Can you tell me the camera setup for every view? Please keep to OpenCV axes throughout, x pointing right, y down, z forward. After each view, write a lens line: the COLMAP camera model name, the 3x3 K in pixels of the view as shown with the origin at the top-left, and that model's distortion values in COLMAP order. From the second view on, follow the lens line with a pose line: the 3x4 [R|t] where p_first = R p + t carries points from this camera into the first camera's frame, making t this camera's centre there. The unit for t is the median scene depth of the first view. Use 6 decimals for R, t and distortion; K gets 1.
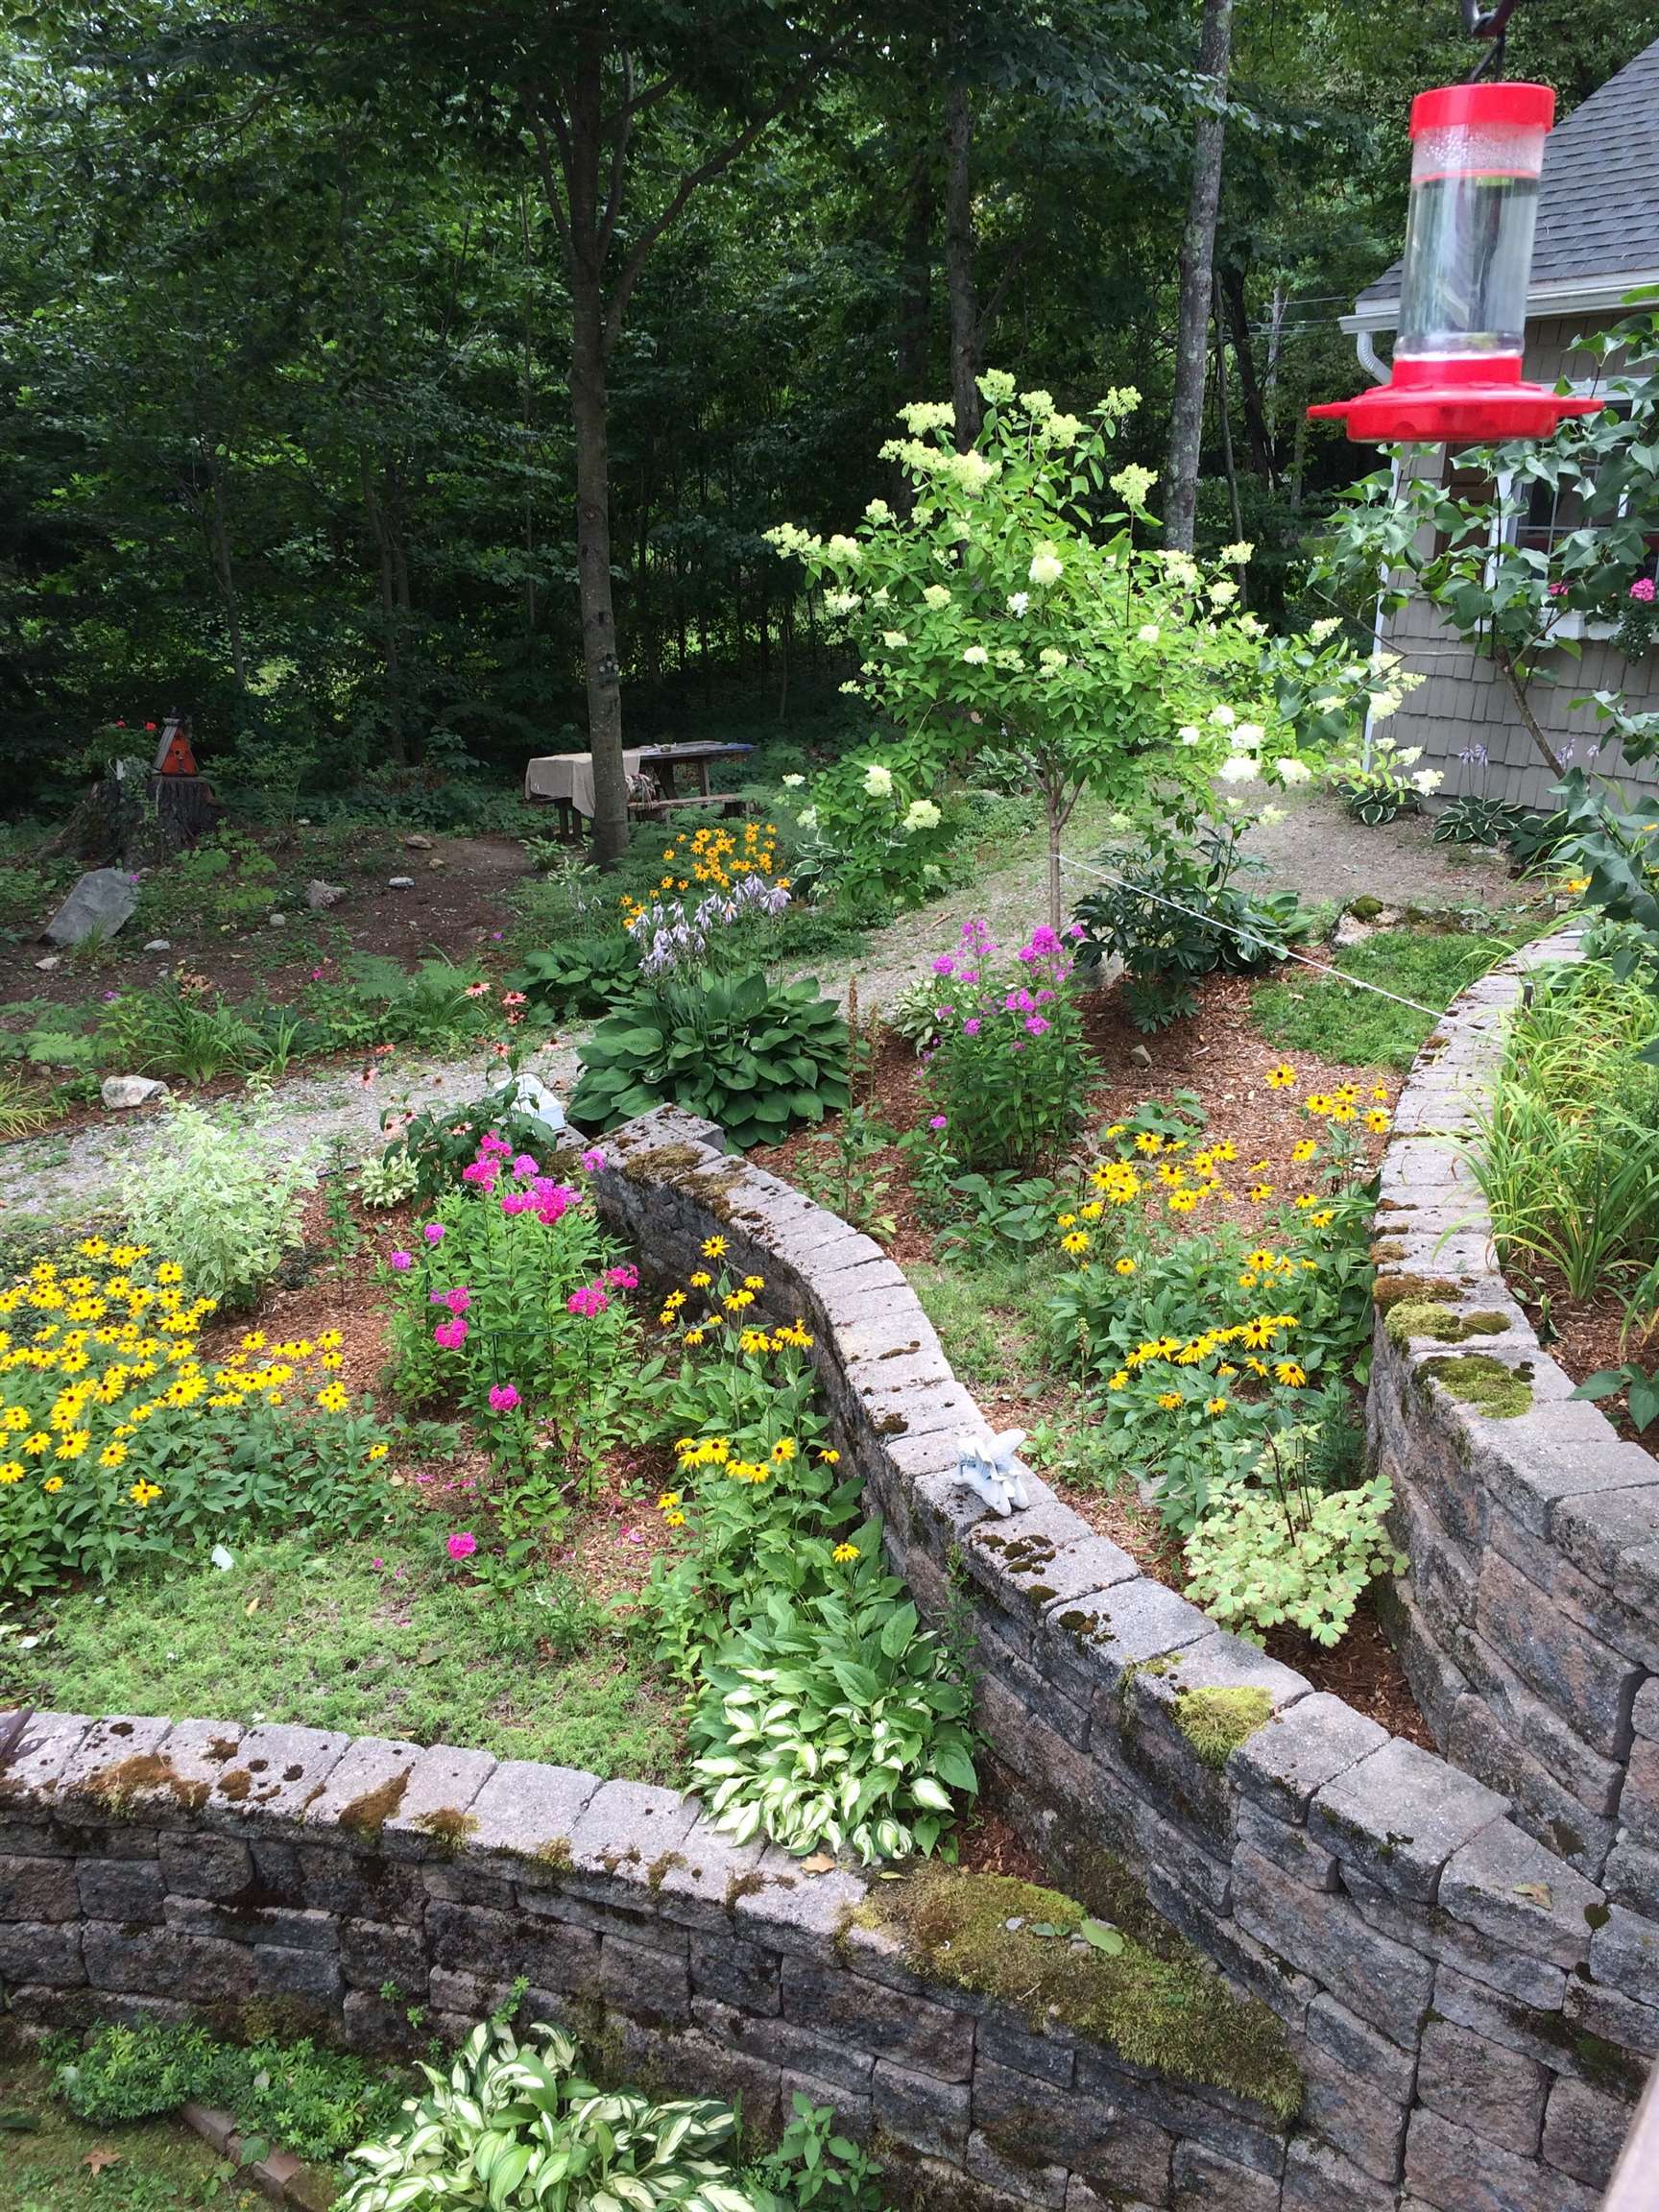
lens RADIAL K [[1861.8, 0, 829.5], [0, 1861.8, 1106.0], [0, 0, 1]] dist [0.036937, -0.067801]
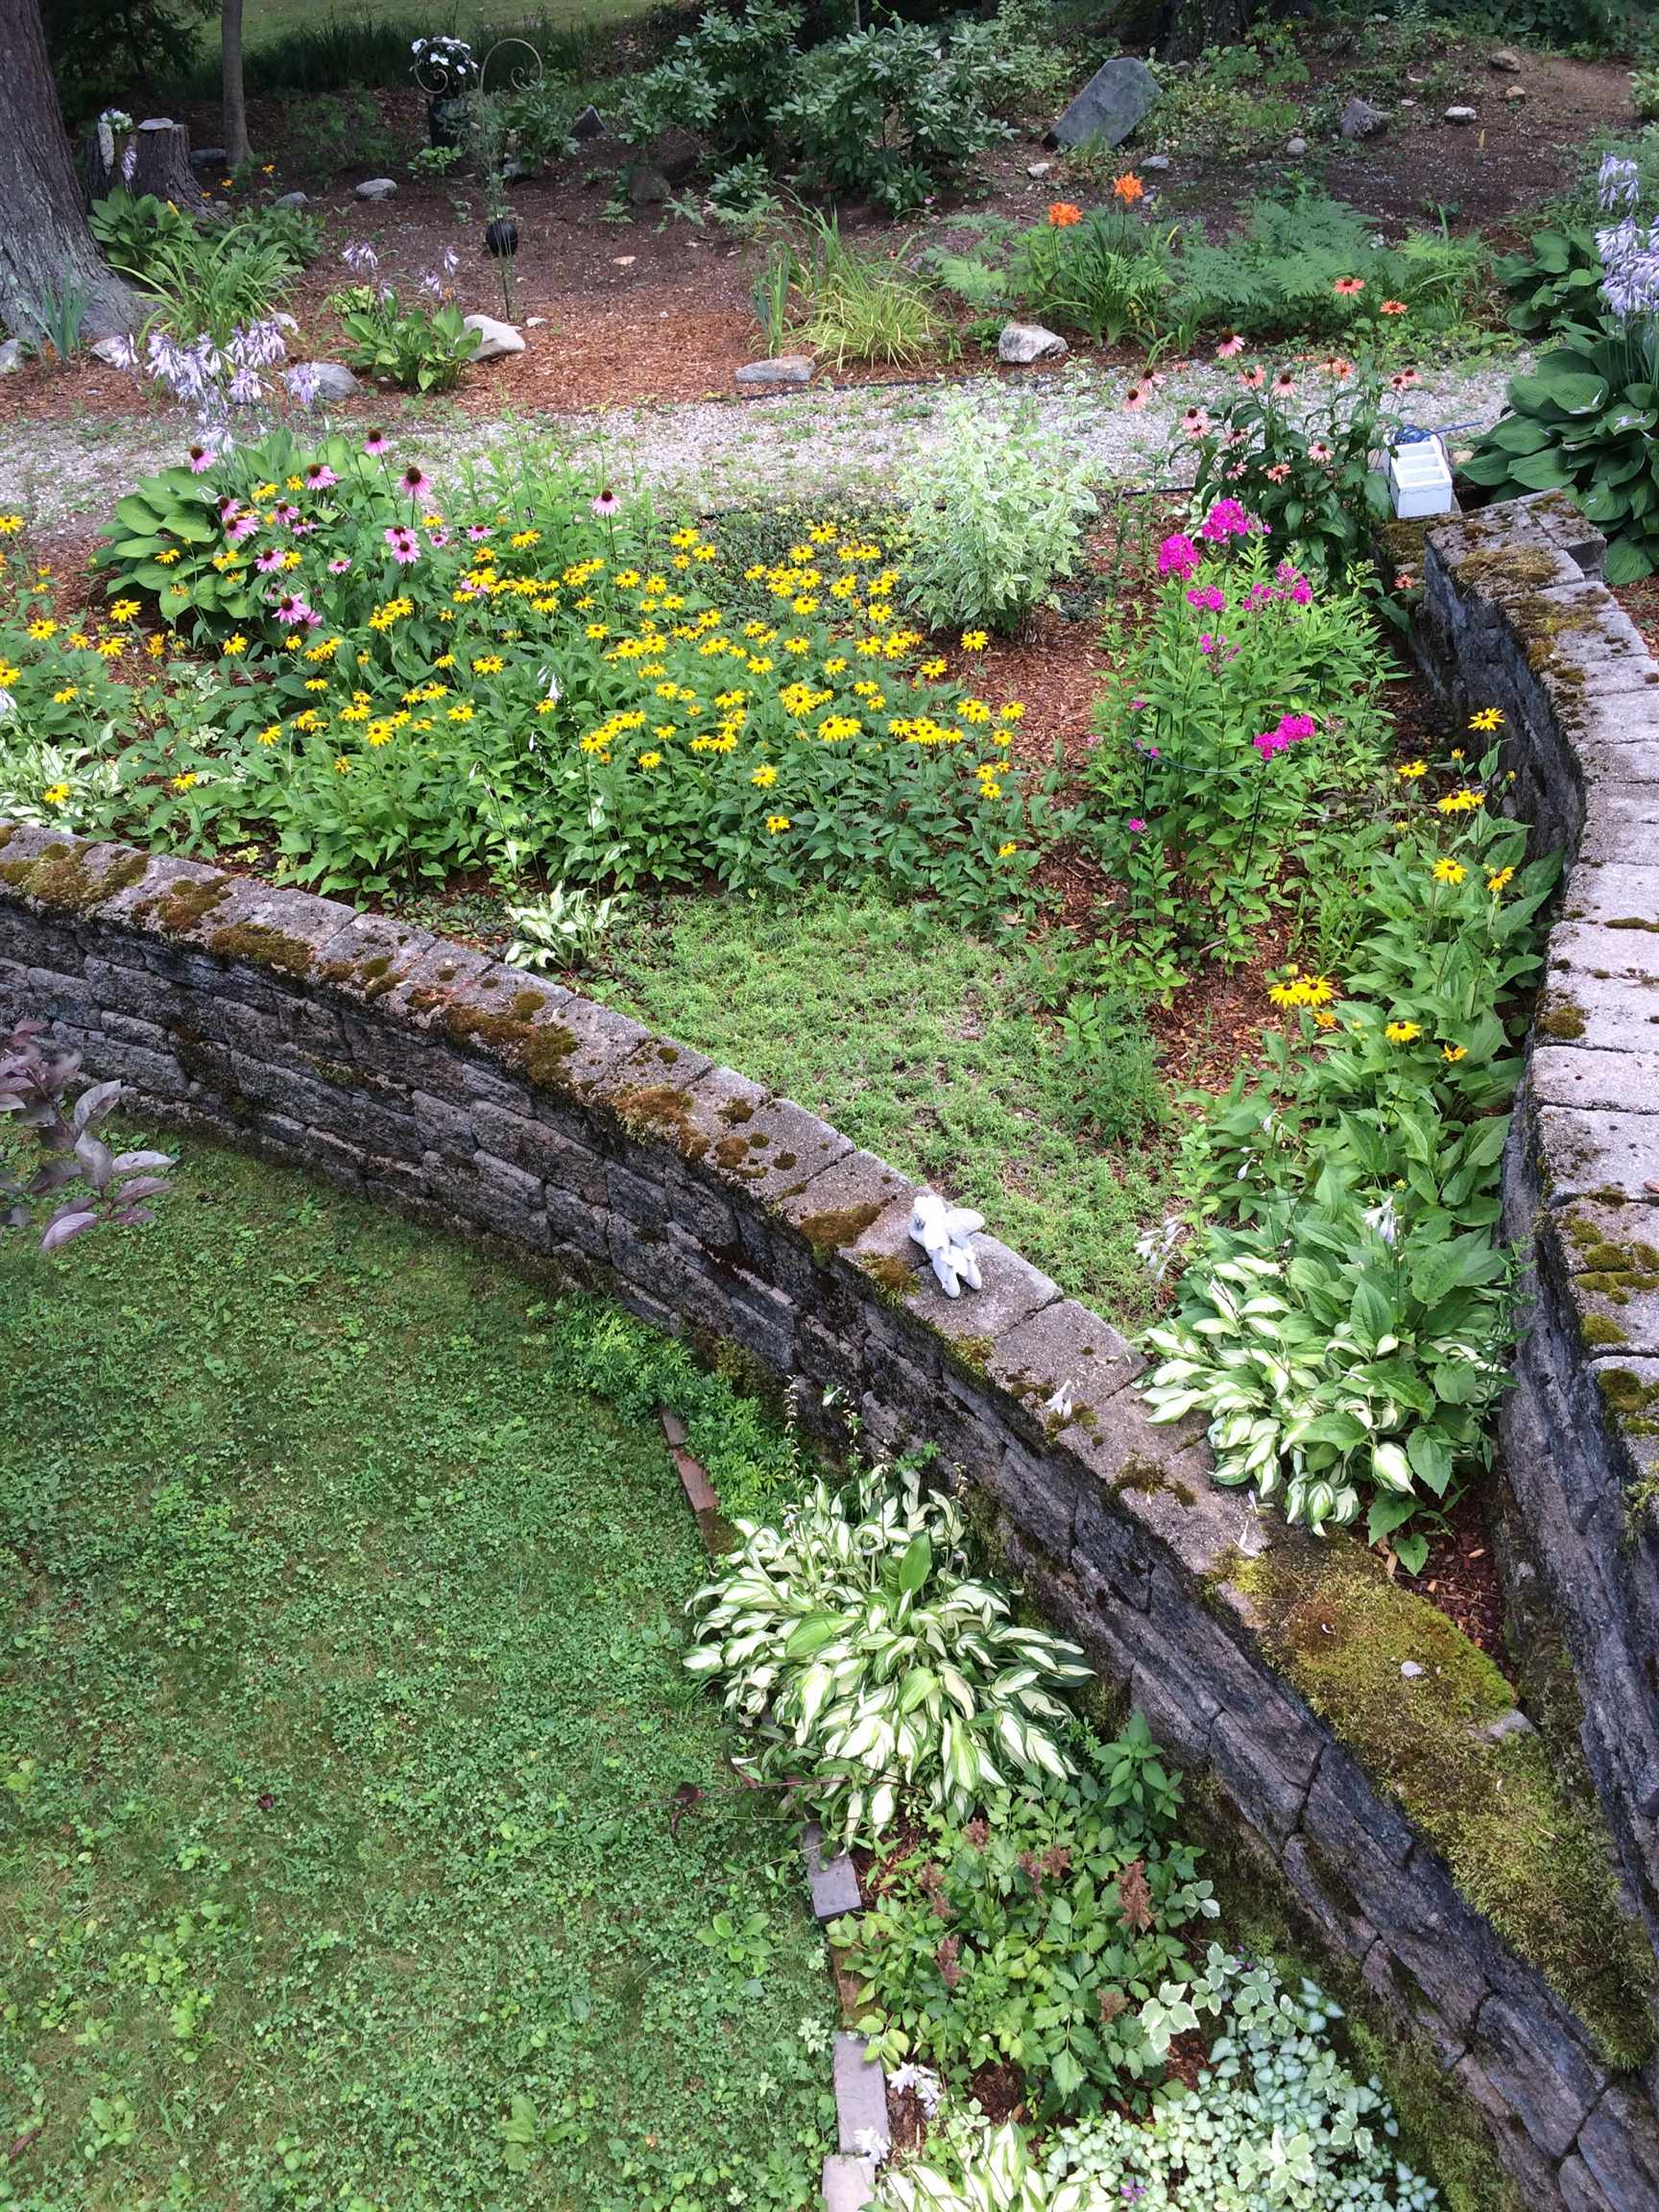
lens RADIAL K [[1866.5, 0, 829.5], [0, 1866.5, 1106.0], [0, 0, 1]] dist [0.061378, -0.093261]
pose [[0.832867, 0.346440, -0.431640, 0.136143], [-0.163021, 0.898828, 0.406856, -0.063425], [0.528921, -0.268490, 0.805081, 0.241641]]
